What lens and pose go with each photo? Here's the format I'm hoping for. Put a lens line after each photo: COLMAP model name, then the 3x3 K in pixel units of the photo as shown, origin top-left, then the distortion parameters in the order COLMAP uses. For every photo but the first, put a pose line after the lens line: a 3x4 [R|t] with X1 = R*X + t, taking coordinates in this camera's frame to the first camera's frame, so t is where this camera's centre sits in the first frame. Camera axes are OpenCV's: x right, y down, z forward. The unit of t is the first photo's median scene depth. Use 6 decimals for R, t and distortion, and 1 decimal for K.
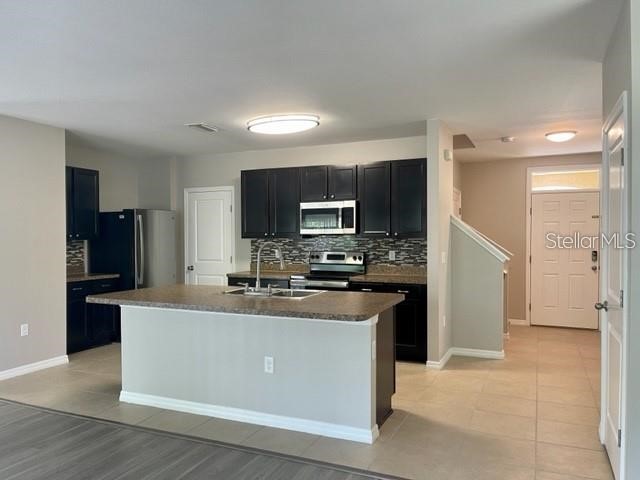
lens RADIAL K [[488.9, 0, 320.0], [0, 488.9, 240.0], [0, 0, 1]] dist [0.001904, -0.000222]
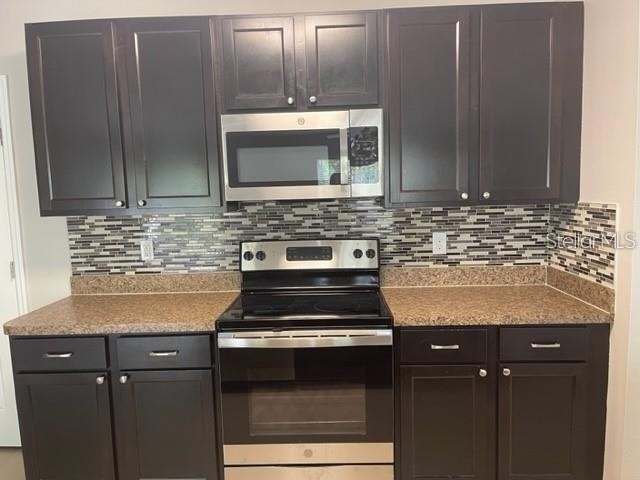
lens RADIAL K [[488.9, 0, 320.0], [0, 488.9, 240.0], [0, 0, 1]] dist [0.001904, -0.000222]
pose [[0.921709, -0.065953, 0.382235, -0.118845], [0.029259, 0.994453, 0.101035, -0.018685], [-0.386778, -0.081941, 0.918525, 0.632234]]
